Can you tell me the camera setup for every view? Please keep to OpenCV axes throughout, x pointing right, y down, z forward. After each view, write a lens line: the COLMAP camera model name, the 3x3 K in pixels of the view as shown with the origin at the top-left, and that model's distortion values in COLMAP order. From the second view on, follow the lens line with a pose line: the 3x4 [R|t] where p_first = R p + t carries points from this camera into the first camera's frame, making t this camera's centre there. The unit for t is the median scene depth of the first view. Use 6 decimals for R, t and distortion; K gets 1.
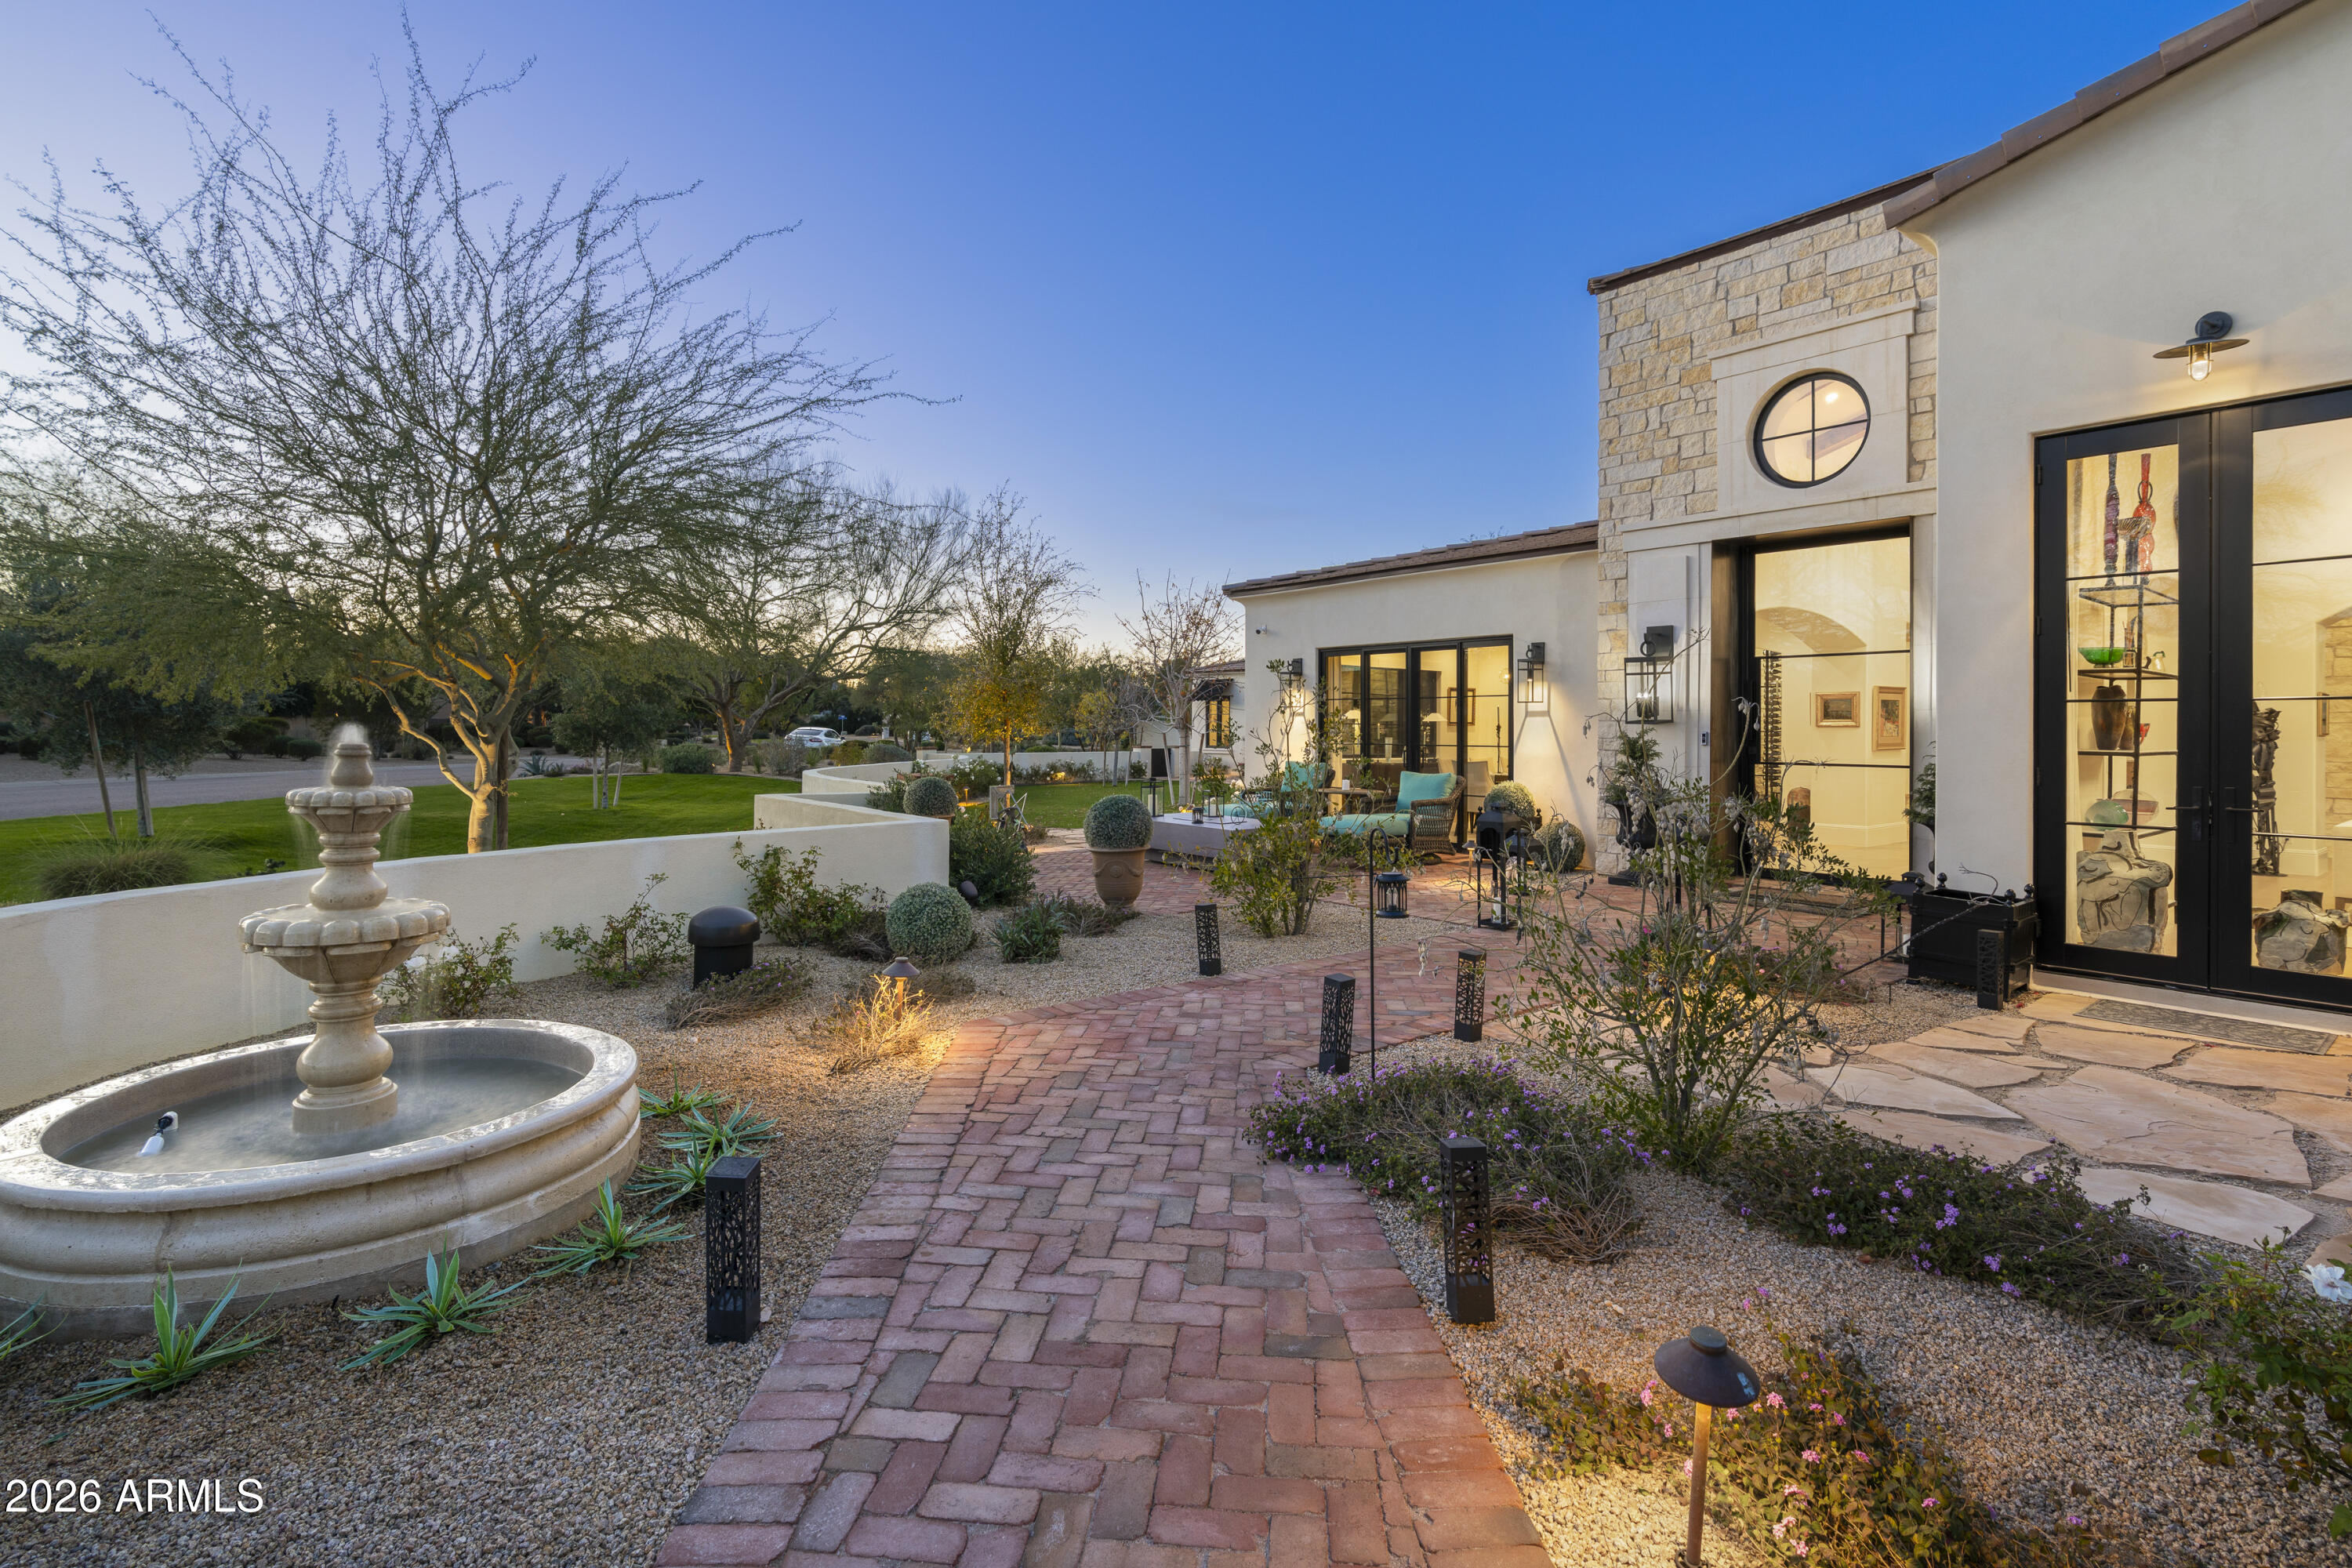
lens RADIAL K [[1147.7, 0, 1179.2], [0, 1147.7, 716.3], [0, 0, 1]] dist [-0.002822, -0.000243]
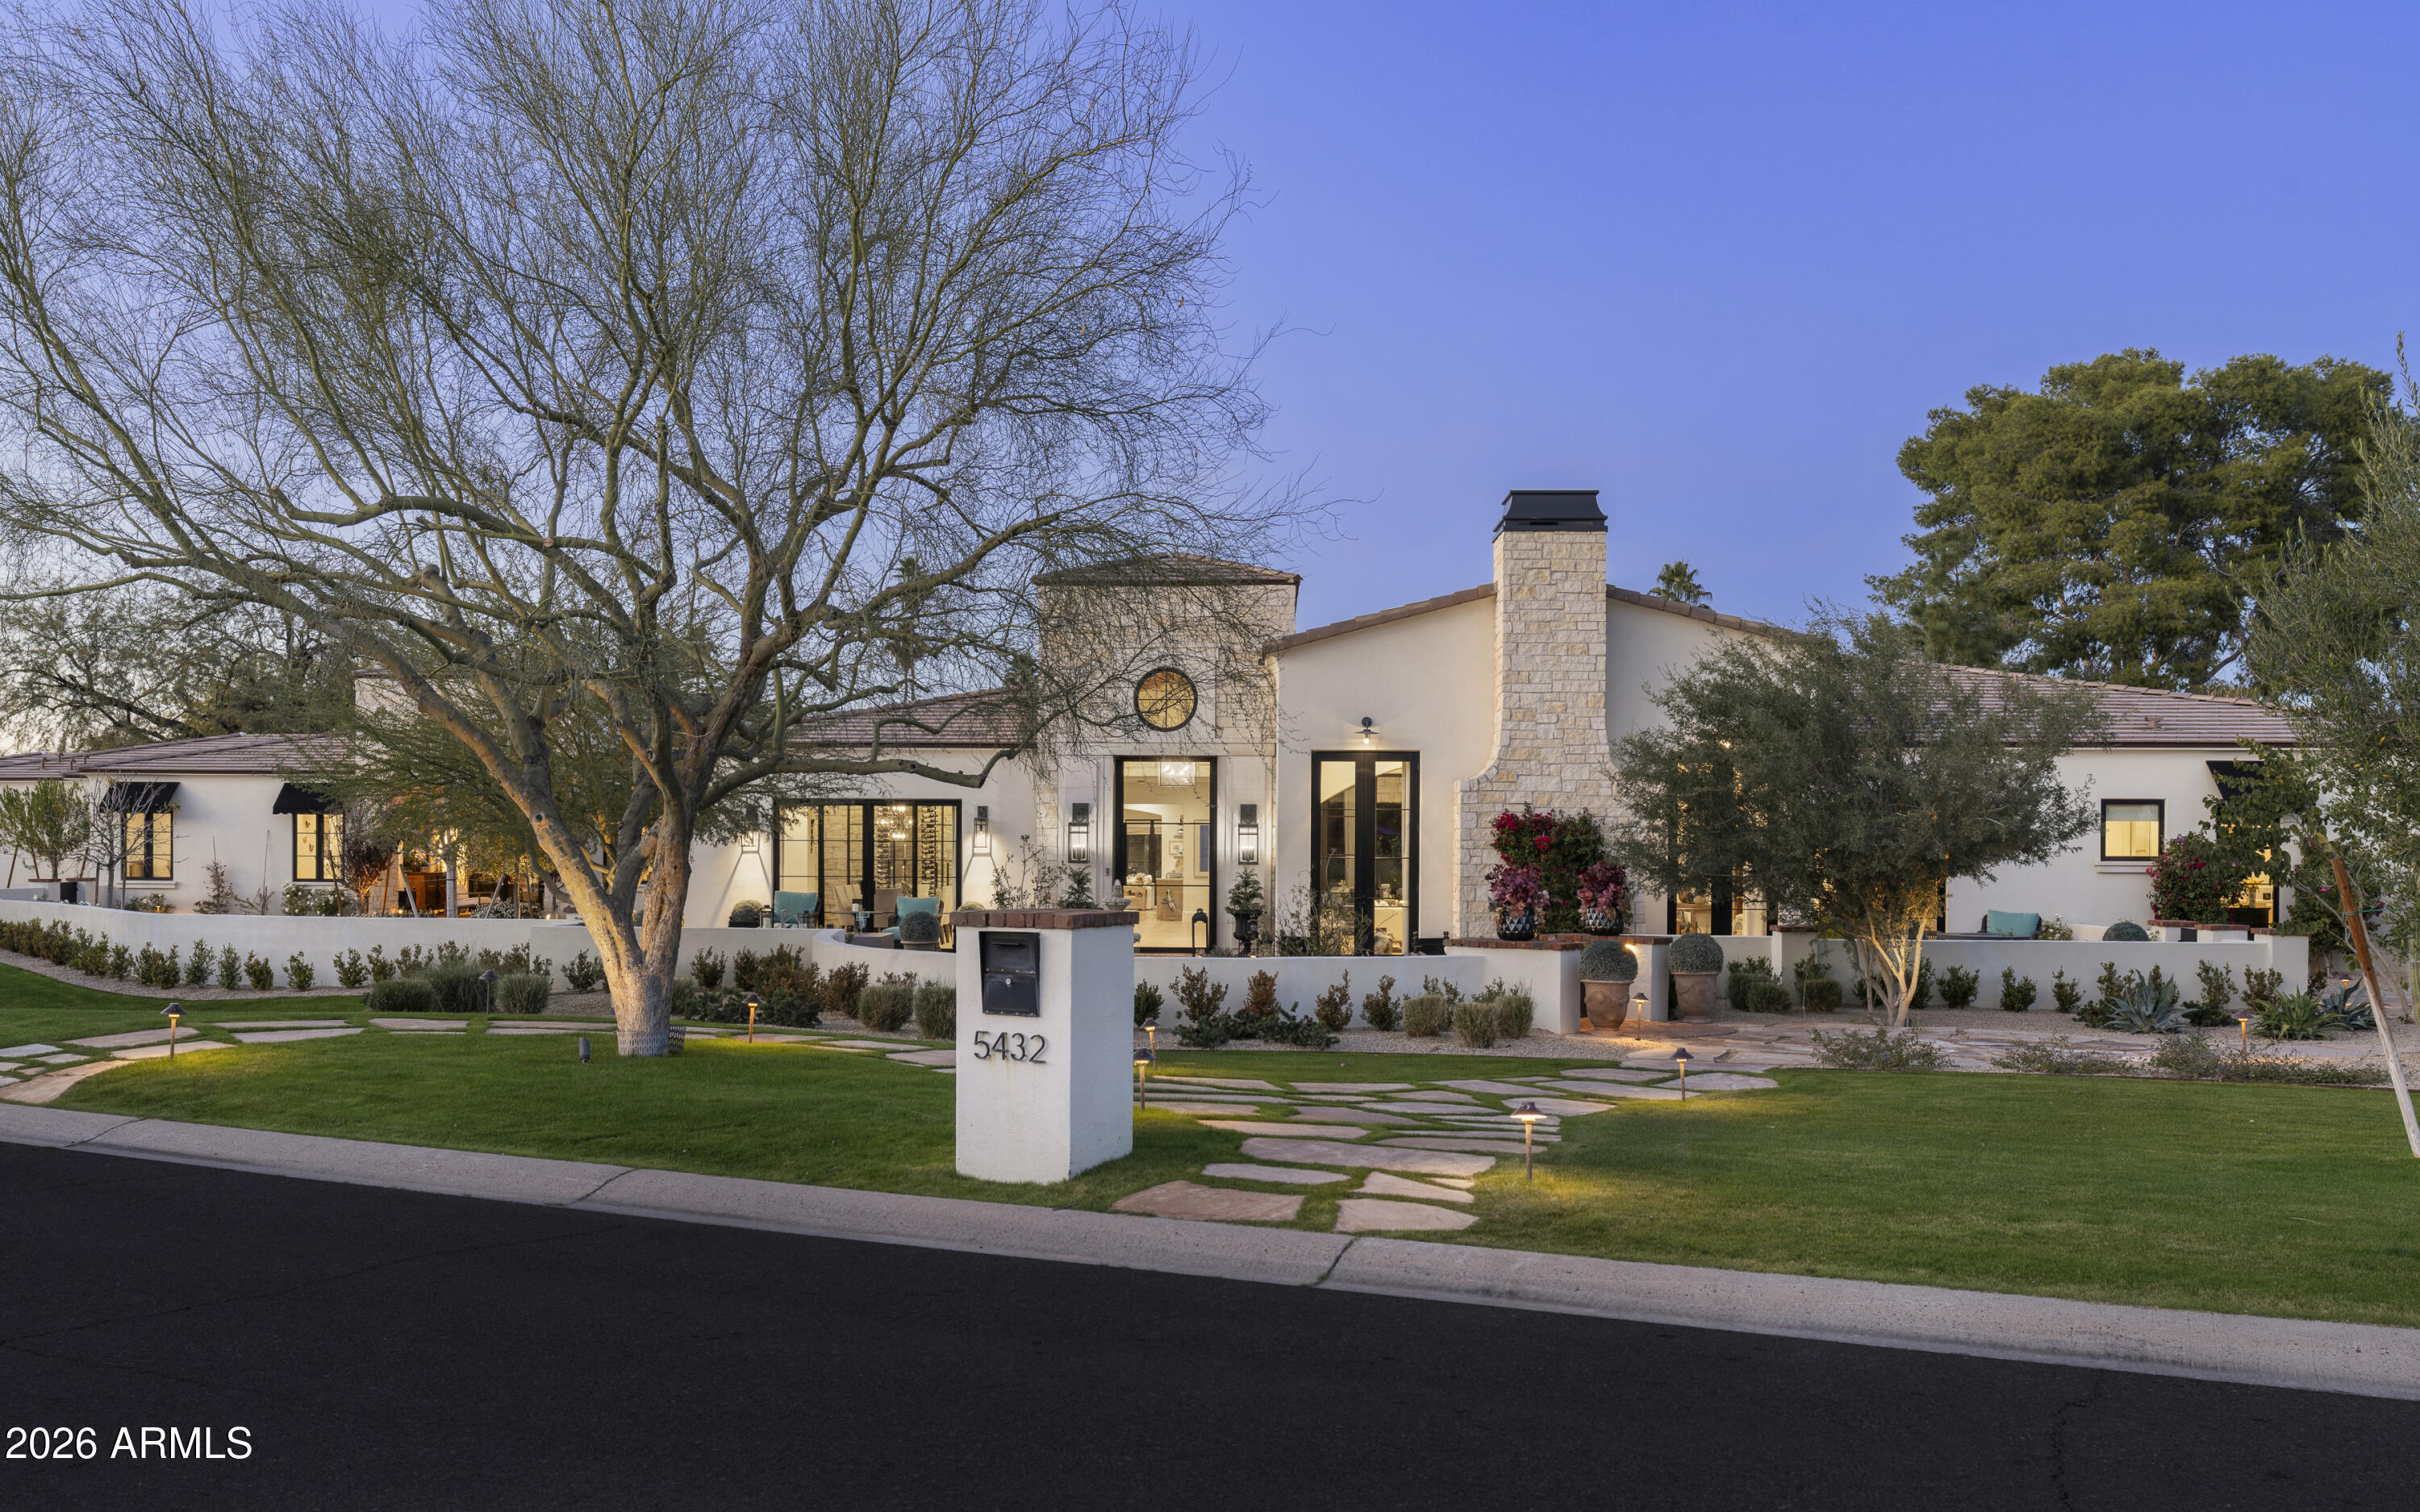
lens RADIAL K [[1923.6, 0, 1209.9], [0, 1923.6, 869.6], [0, 0, 1]] dist [0.001605, 0.000379]
pose [[0.665214, -0.010941, 0.746573, -1.532356], [-0.010143, 0.999668, 0.023688, -0.050960], [-0.746584, -0.023330, 0.664882, -0.982805]]
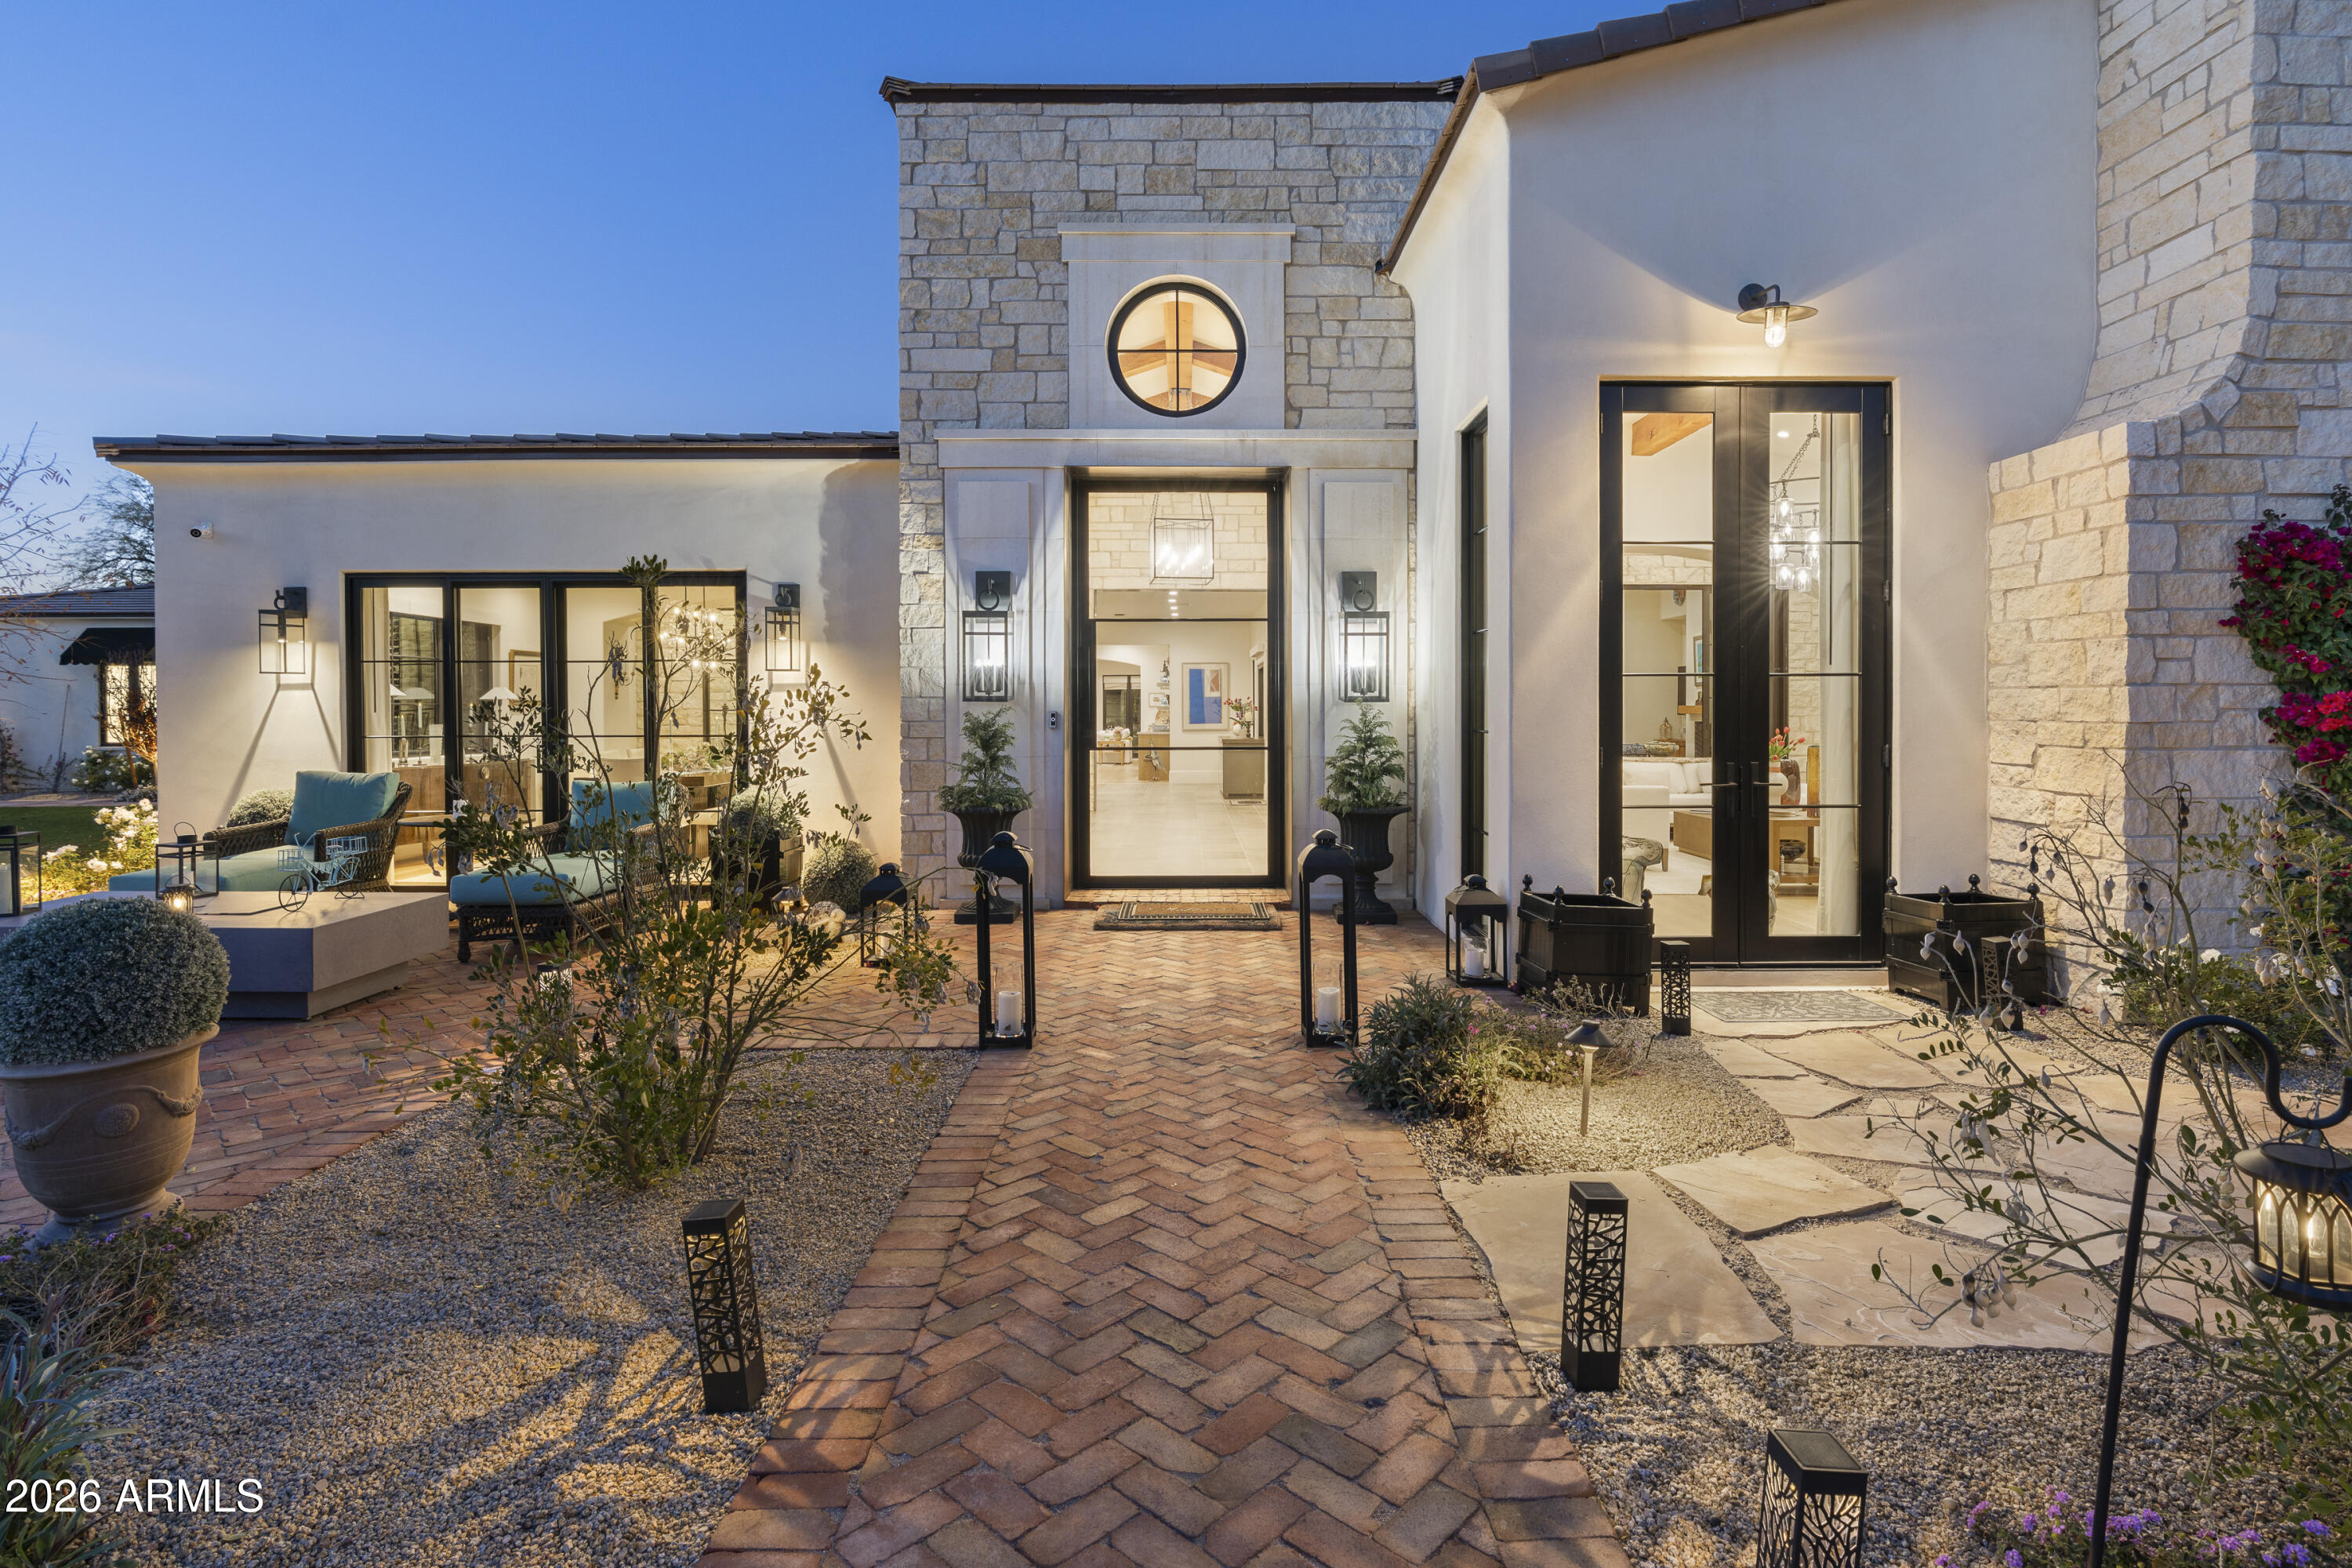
lens RADIAL K [[1199.0, 0, 1241.6], [0, 1199.0, 723.1], [0, 0, 1]] dist [-0.010275, 0.000383]
pose [[0.612534, -0.015164, 0.790299, -0.106715], [-0.002880, 0.999767, 0.021415, 0.003714], [-0.790439, -0.015394, 0.612347, 0.390601]]
